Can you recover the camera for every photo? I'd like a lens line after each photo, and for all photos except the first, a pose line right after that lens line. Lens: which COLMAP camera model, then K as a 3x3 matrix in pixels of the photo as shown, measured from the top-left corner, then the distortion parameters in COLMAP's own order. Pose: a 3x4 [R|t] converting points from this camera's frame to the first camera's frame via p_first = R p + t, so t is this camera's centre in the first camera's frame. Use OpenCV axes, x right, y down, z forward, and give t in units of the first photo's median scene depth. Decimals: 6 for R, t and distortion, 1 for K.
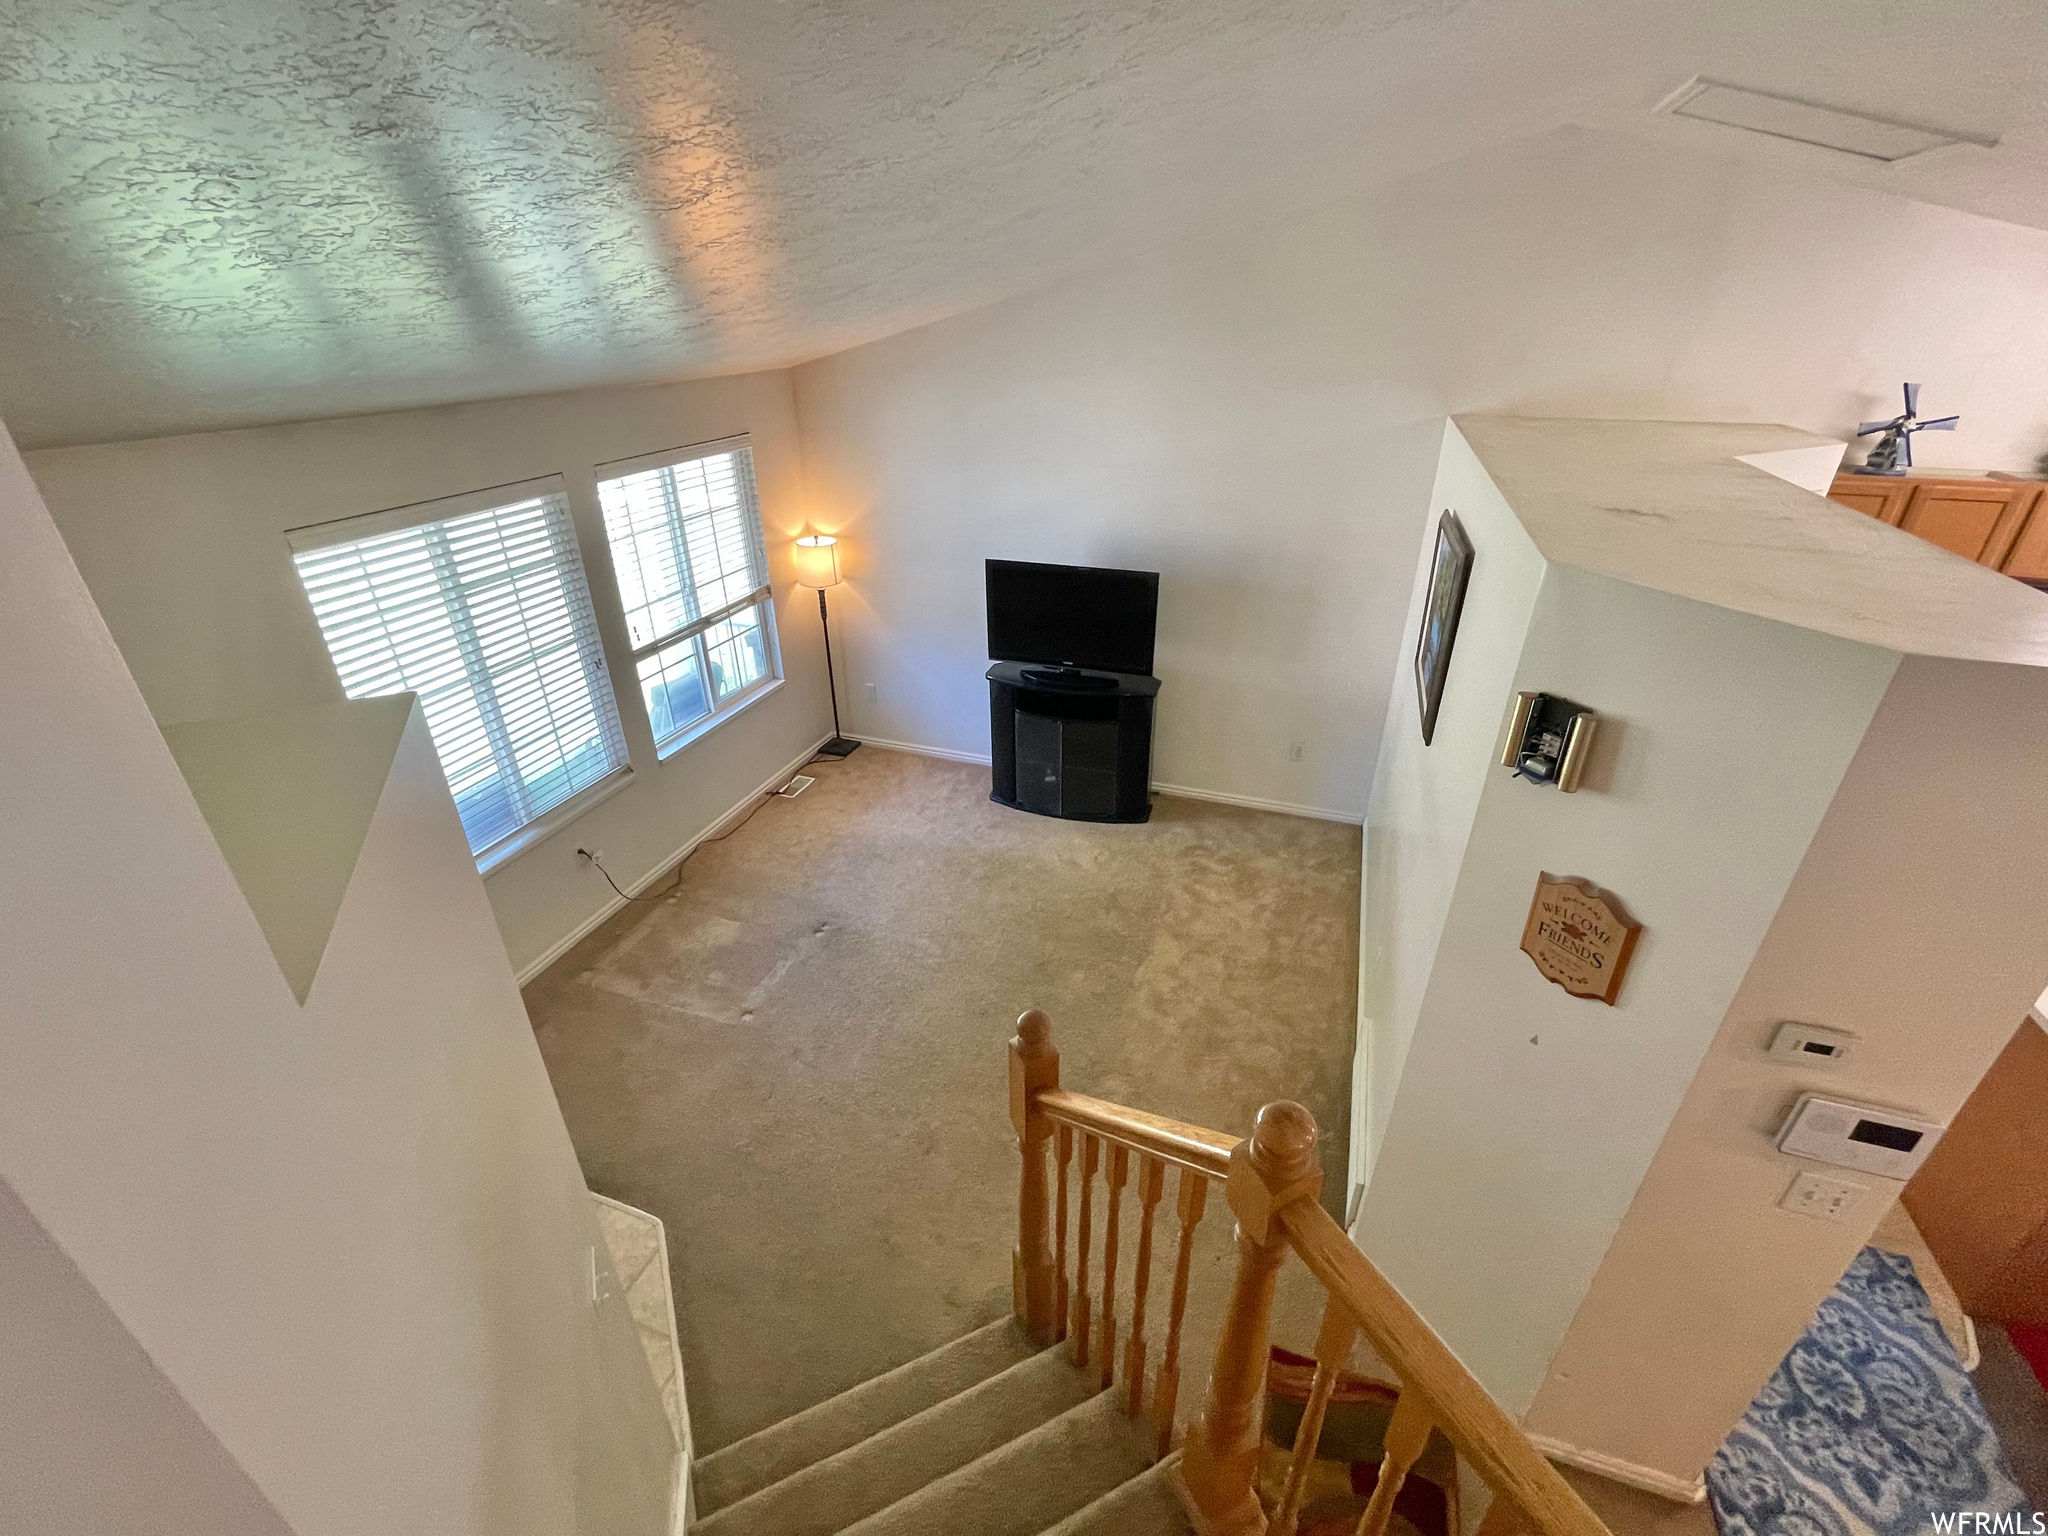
lens RADIAL K [[876.2, 0, 1013.2], [0, 876.2, 773.0], [0, 0, 1]] dist [-0.001100, -0.001394]
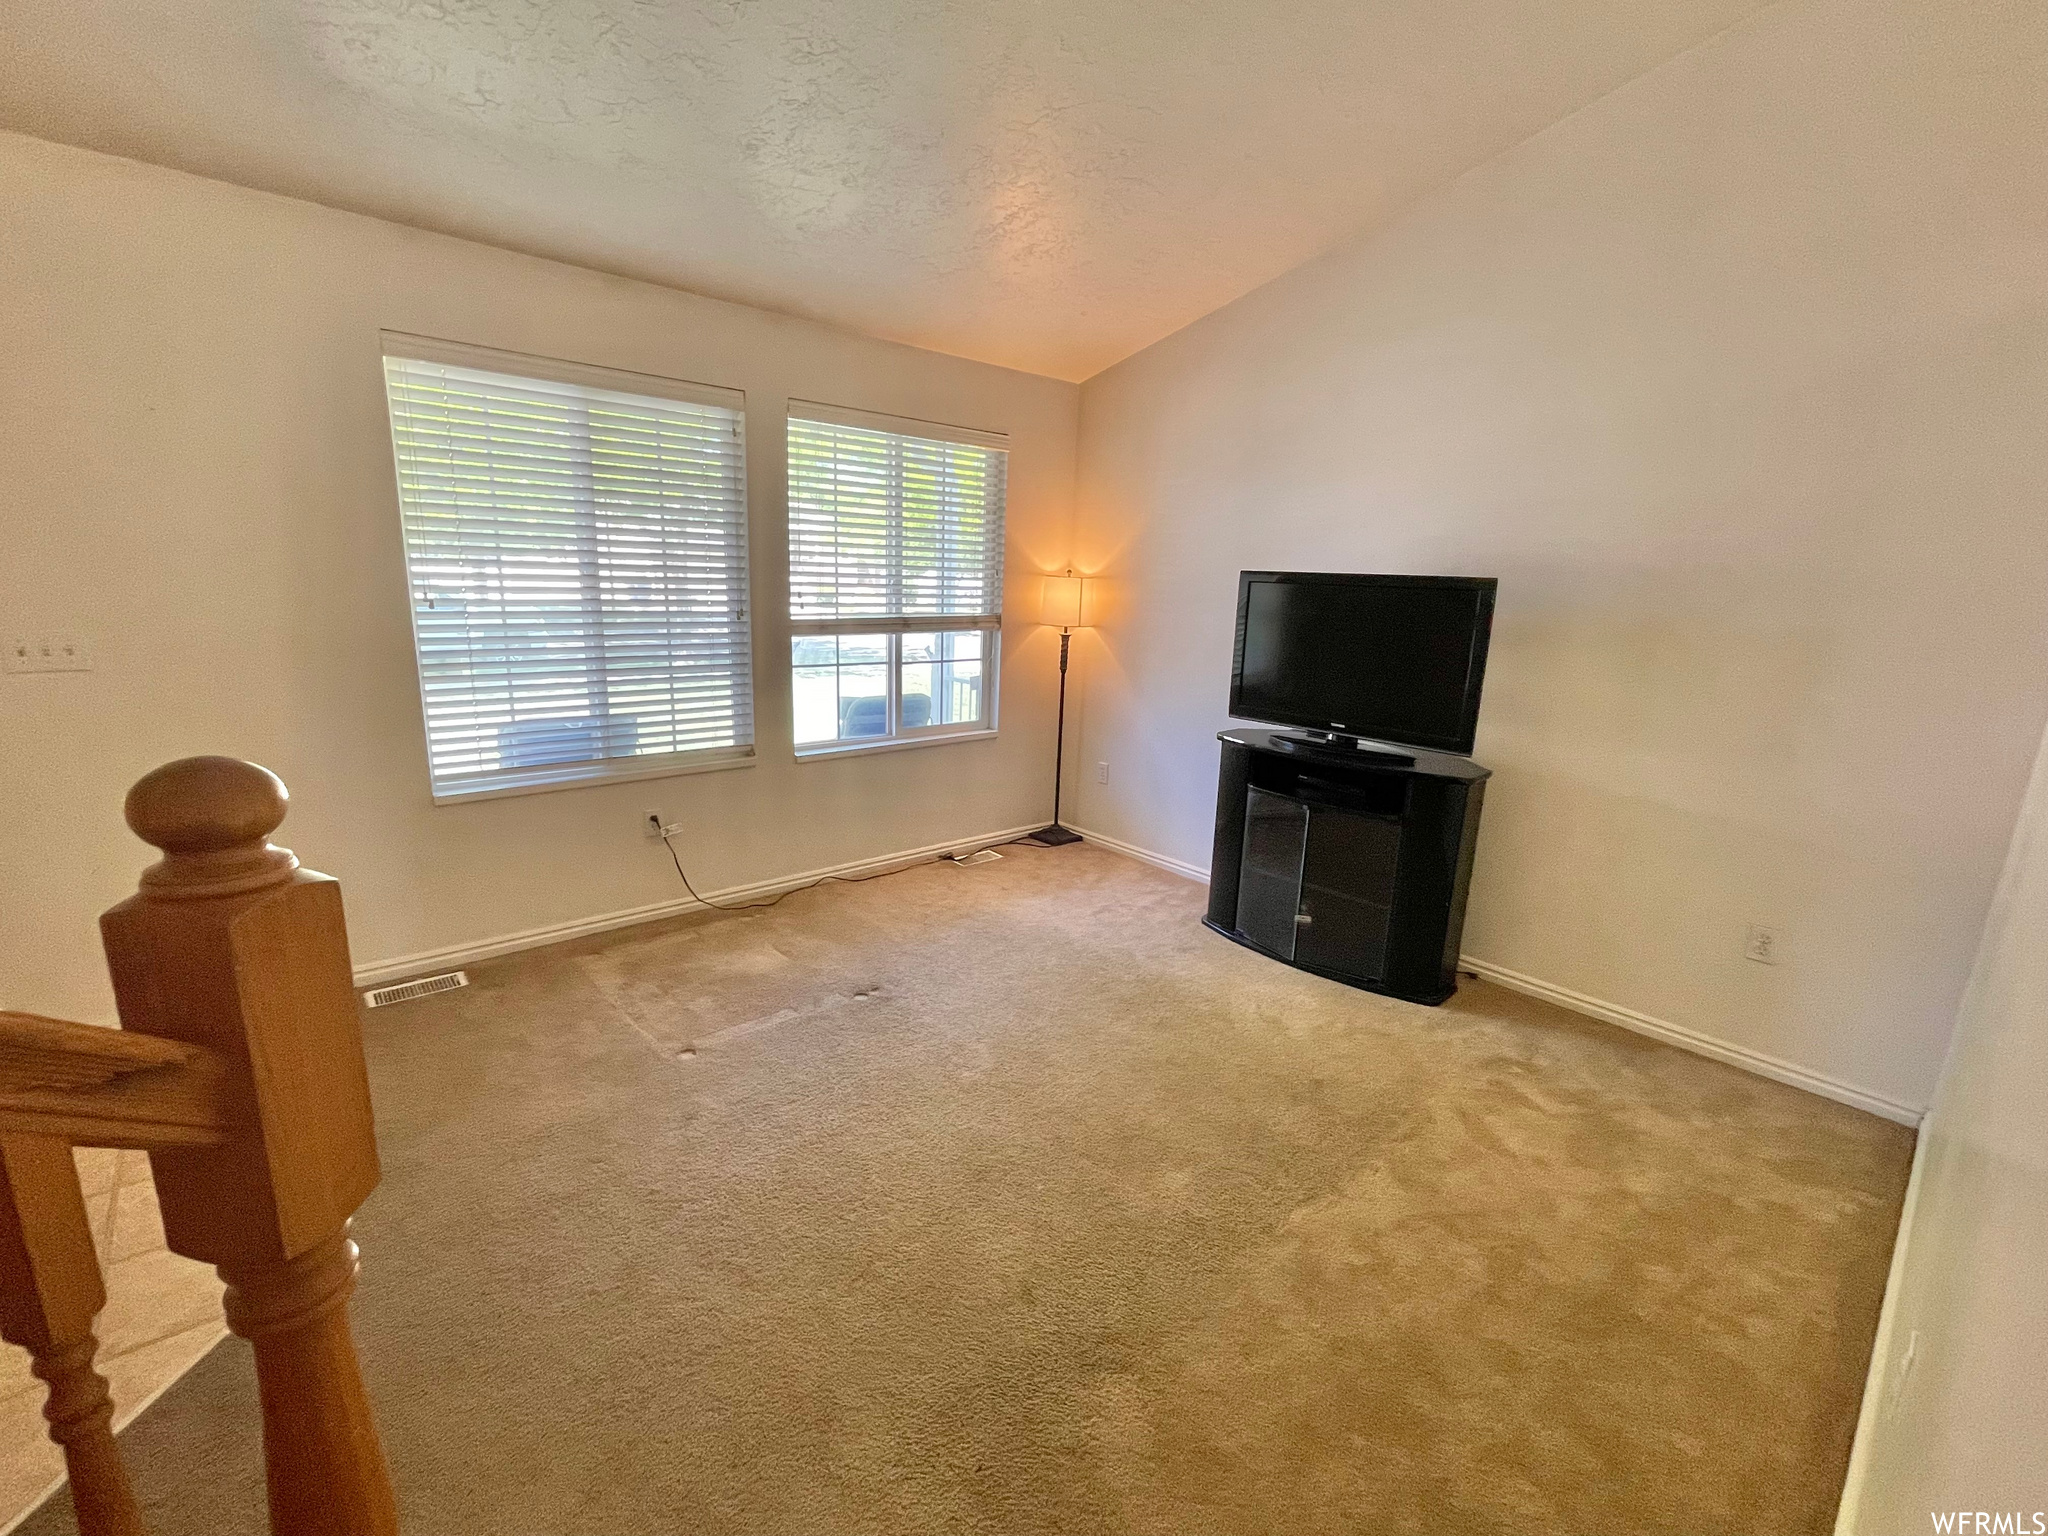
lens RADIAL K [[876.2, 0, 1021.0], [0, 876.2, 775.3], [0, 0, 1]] dist [-0.001100, -0.001394]
pose [[0.878664, 0.149111, -0.453558, 0.163008], [-0.263689, 0.943509, -0.200649, 0.109684], [0.398017, 0.295901, 0.868346, 0.348380]]
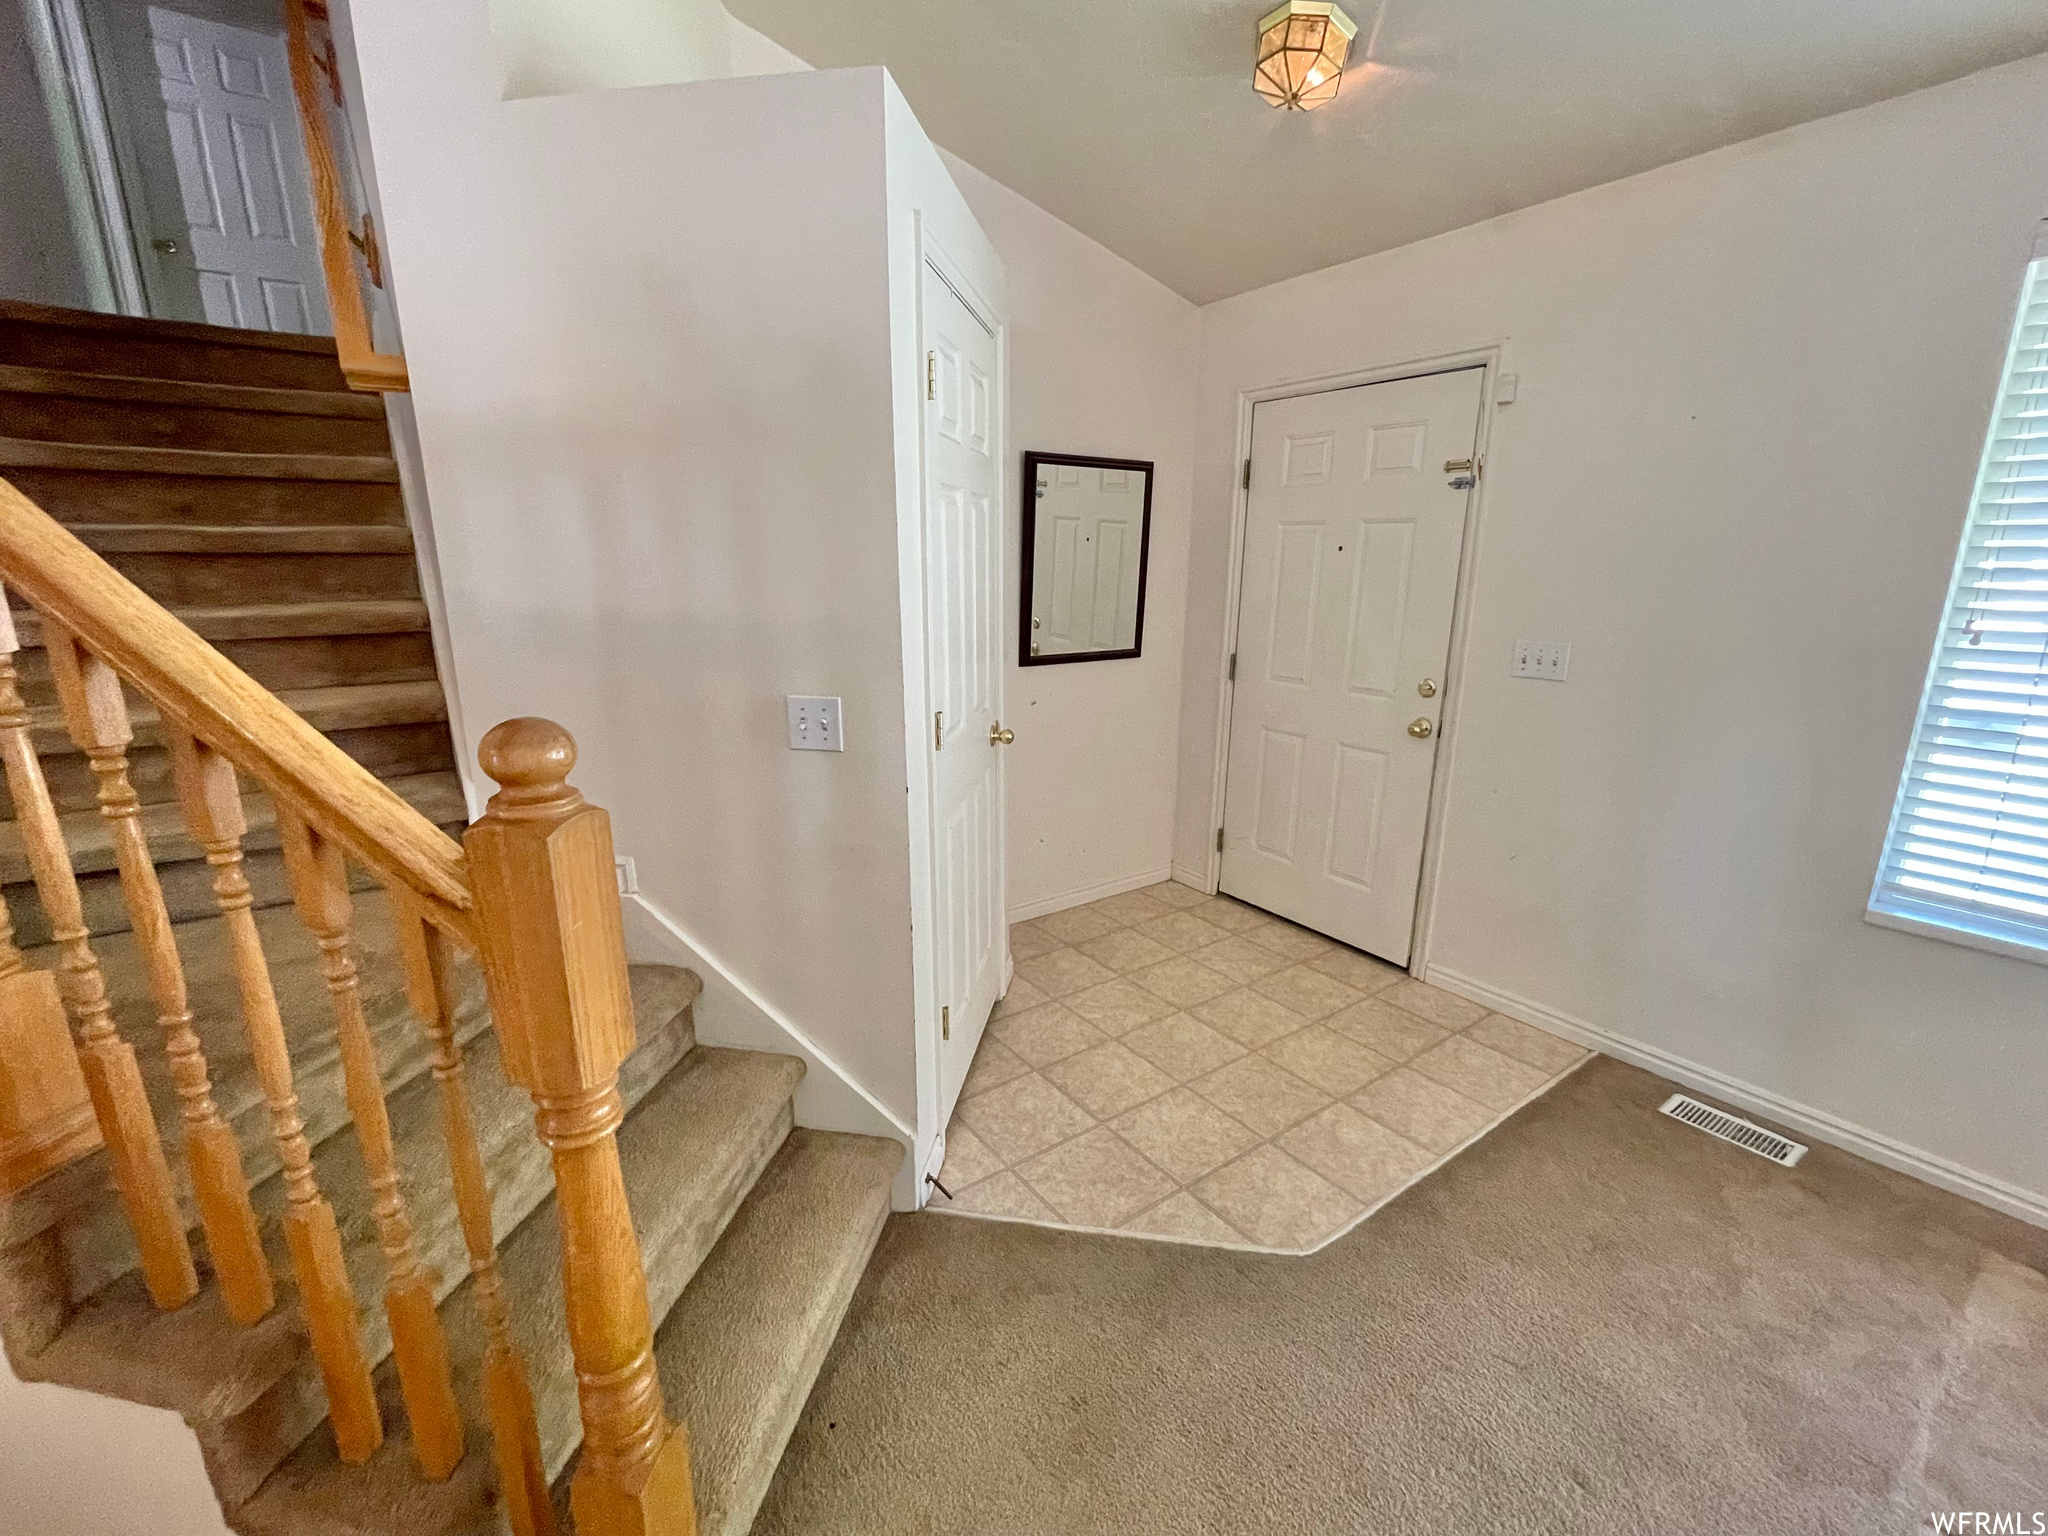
lens RADIAL K [[876.2, 0, 1020.4], [0, 876.2, 782.4], [0, 0, 1]] dist [-0.001100, -0.001394]
pose [[-0.567478, 0.211326, -0.795808, 0.089214], [-0.376645, 0.792835, 0.479116, 0.008806], [0.732194, 0.571624, -0.370322, 0.544954]]
